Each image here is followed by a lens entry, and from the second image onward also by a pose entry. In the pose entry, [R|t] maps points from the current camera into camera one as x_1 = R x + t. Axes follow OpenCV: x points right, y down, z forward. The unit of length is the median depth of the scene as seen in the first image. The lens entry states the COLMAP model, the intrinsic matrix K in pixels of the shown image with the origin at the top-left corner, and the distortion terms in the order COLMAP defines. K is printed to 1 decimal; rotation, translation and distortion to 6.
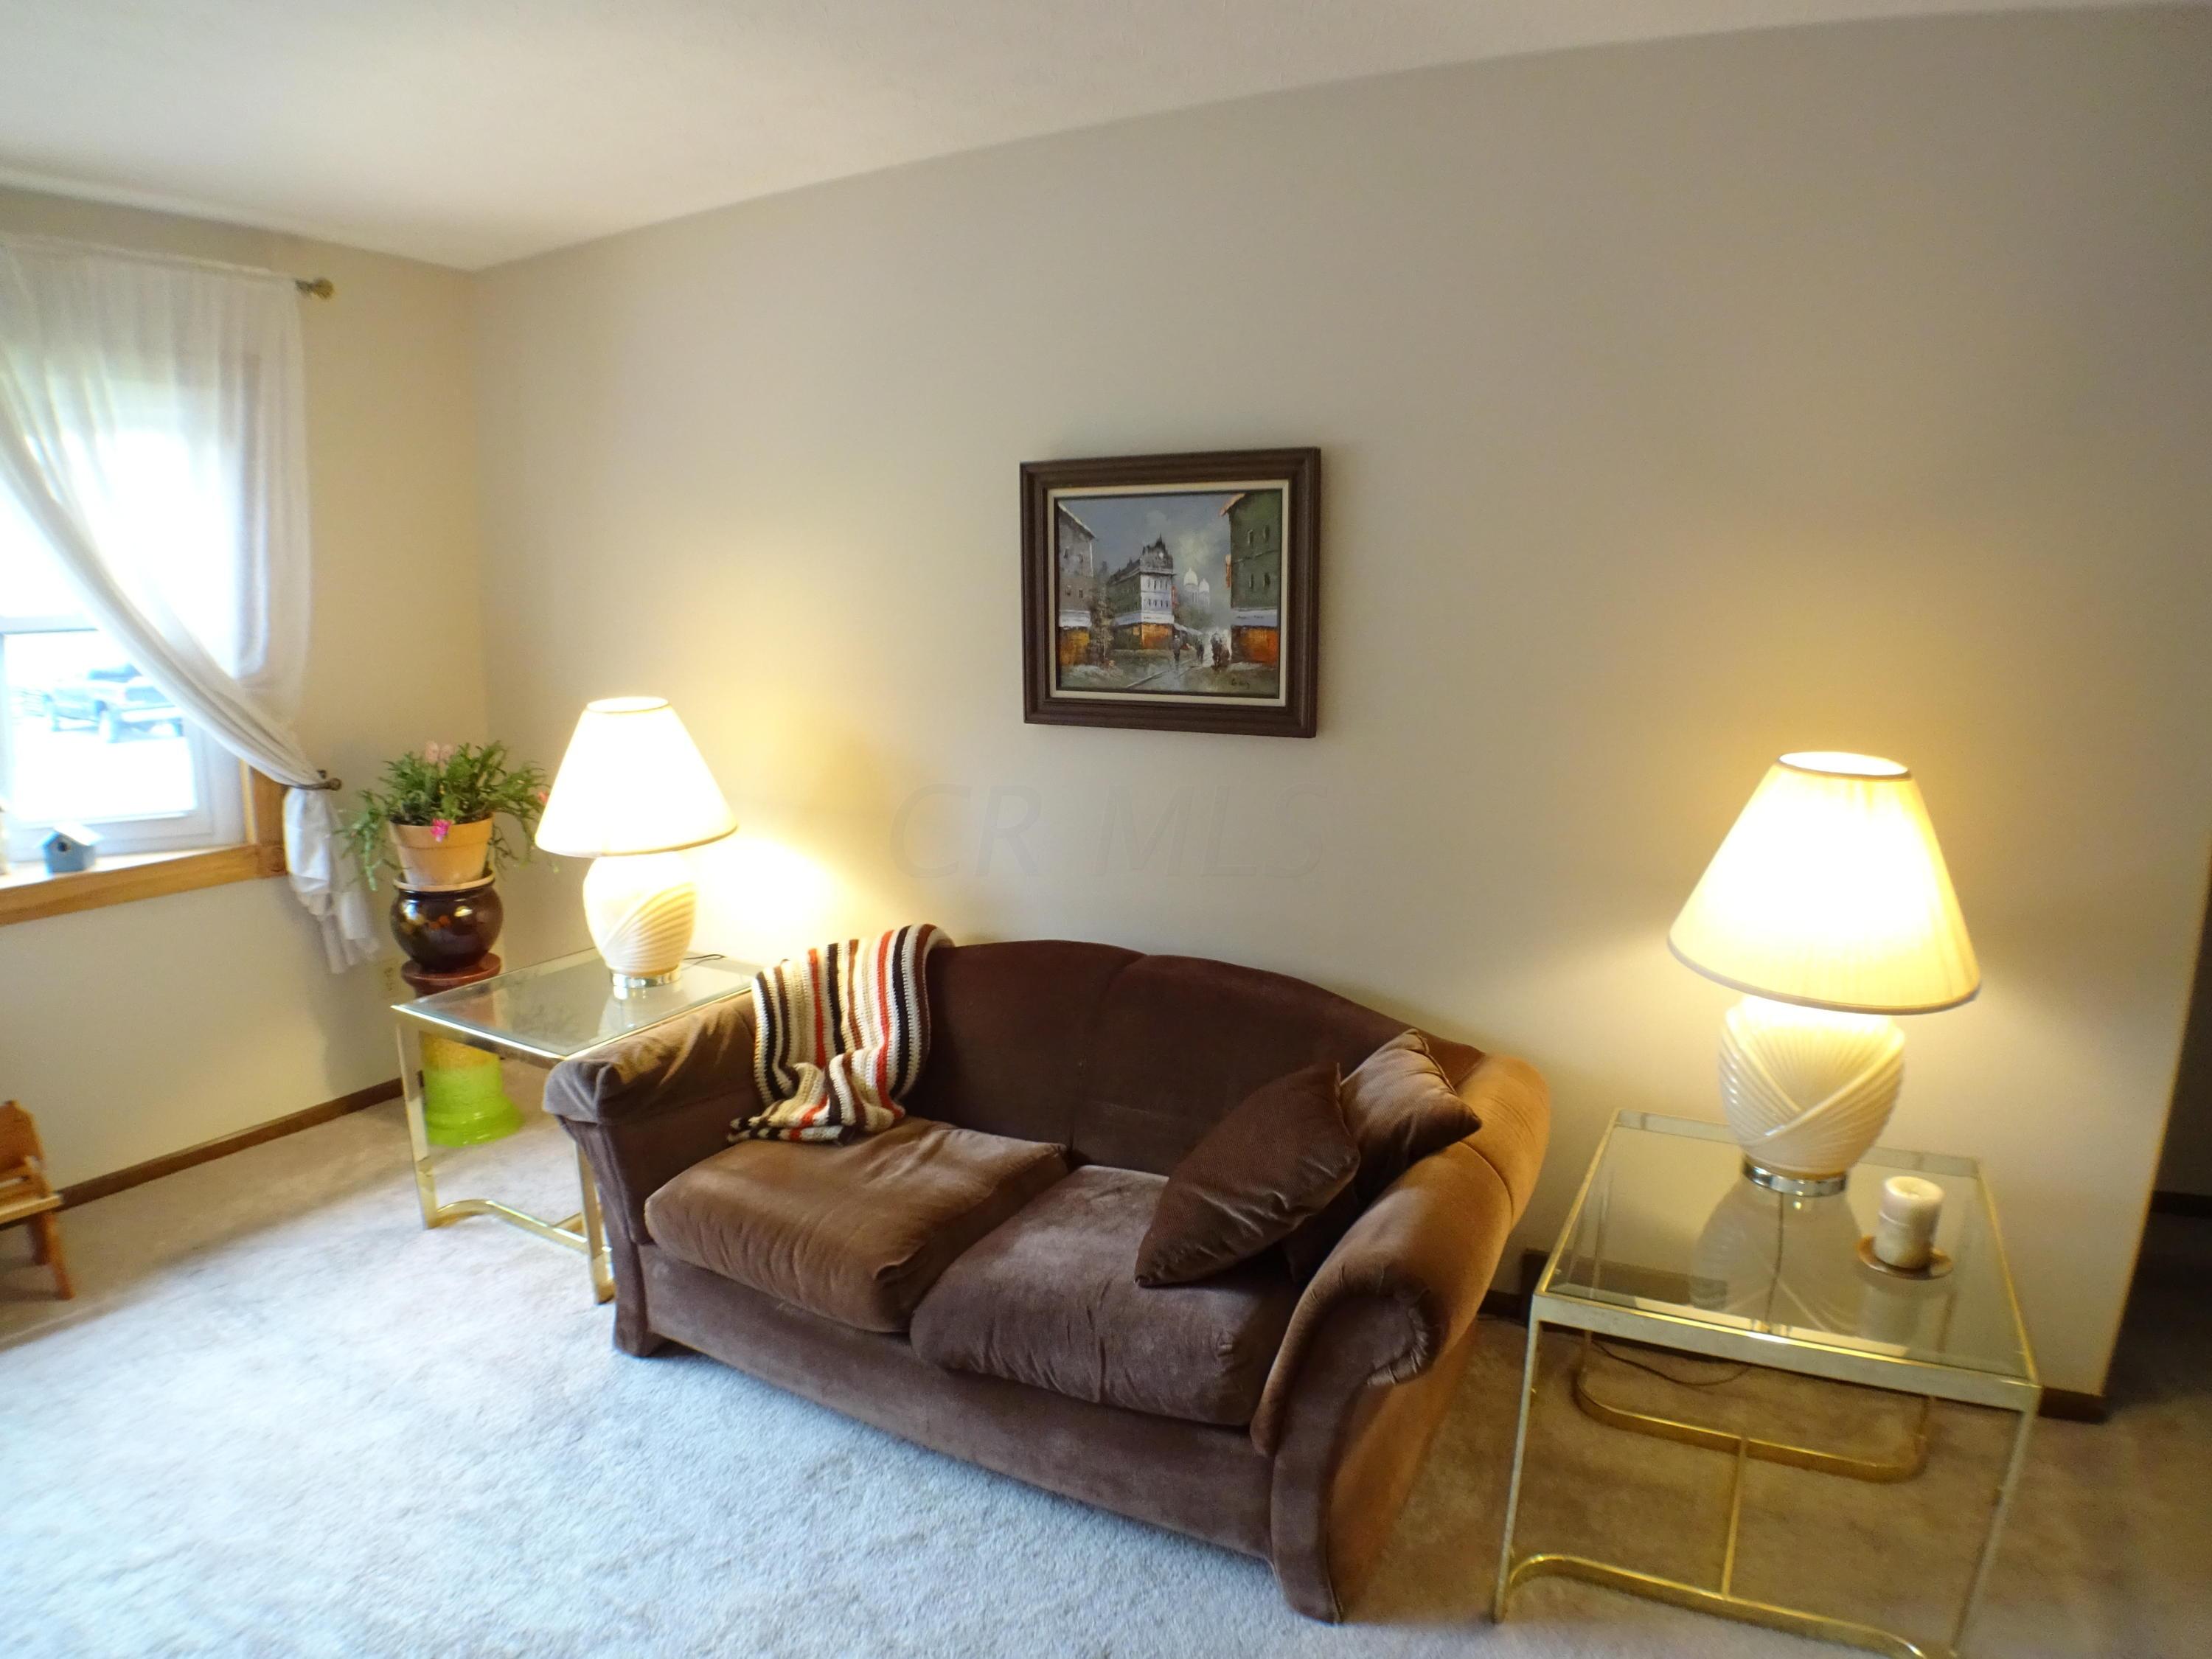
lens RADIAL K [[1264.7, 0, 1089.0], [0, 1264.7, 813.2], [0, 0, 1]] dist [-0.164883, 0.028133]
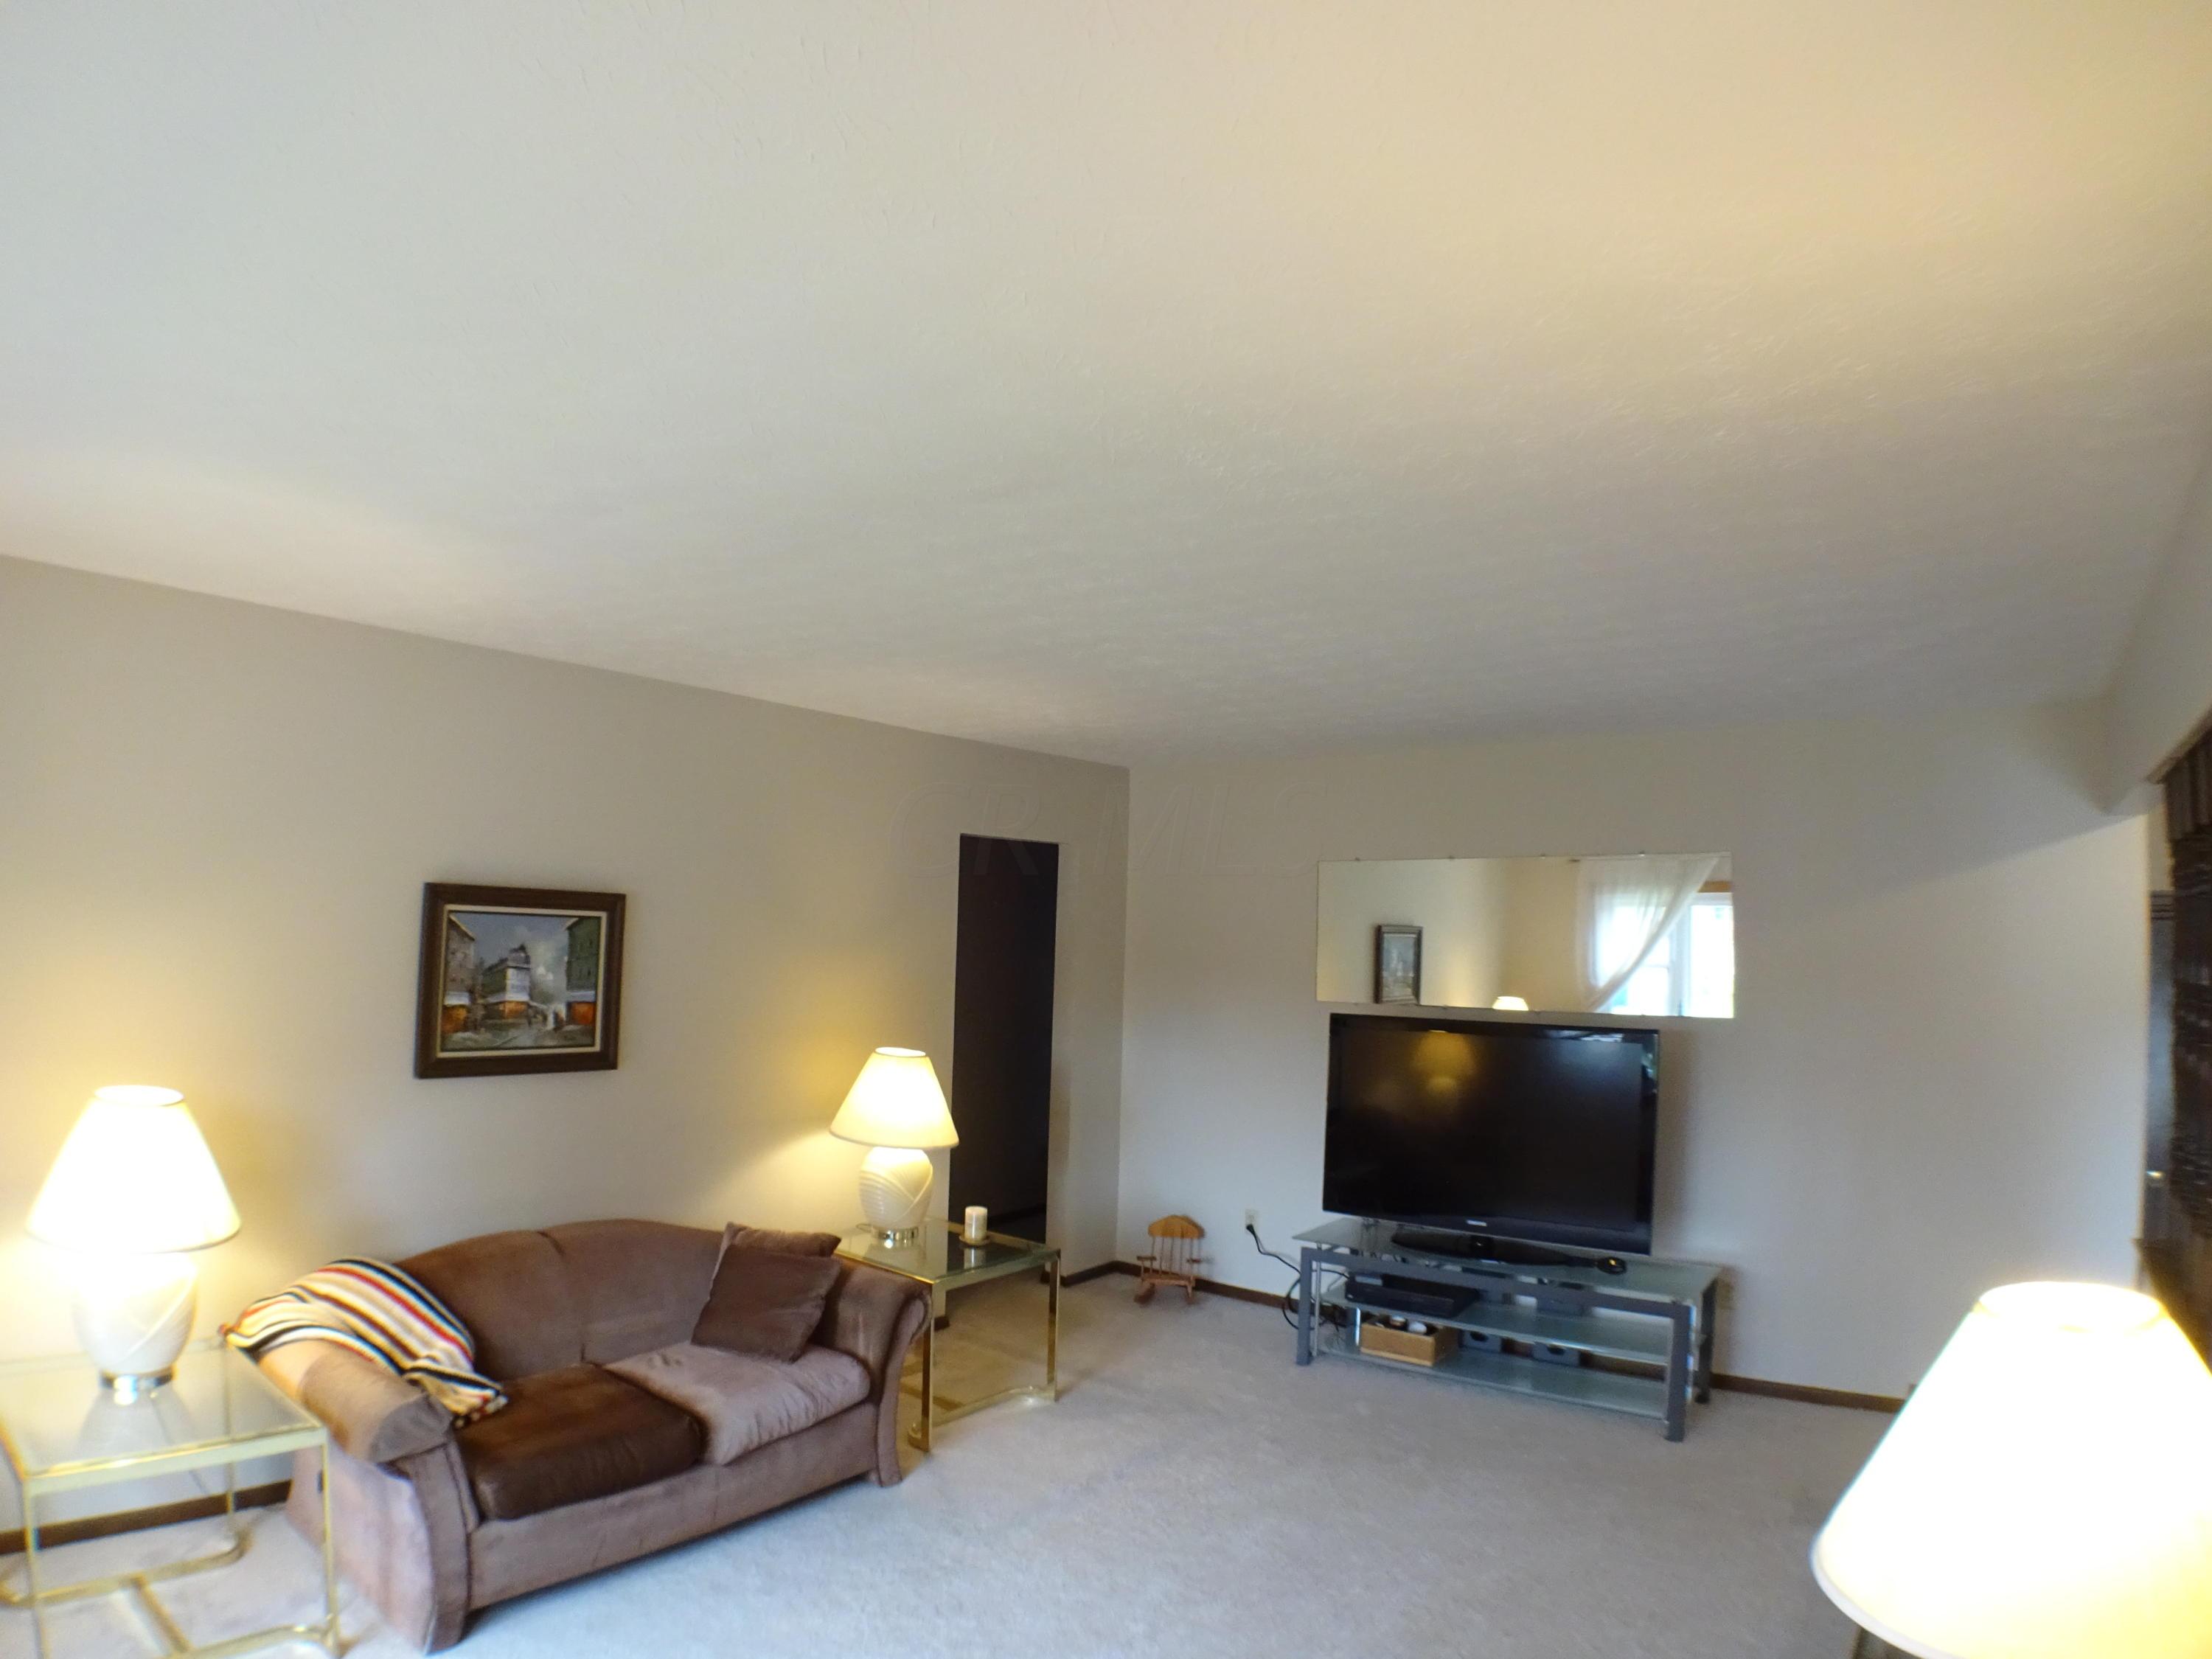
lens RADIAL K [[1262.0, 0, 1103.5], [0, 1262.0, 839.9], [0, 0, 1]] dist [-0.168899, 0.032577]
pose [[0.159255, 0.078307, 0.984127, -1.243773], [0.132467, 0.986140, -0.099903, -0.106151], [-0.978310, 0.146274, 0.146674, 0.104837]]
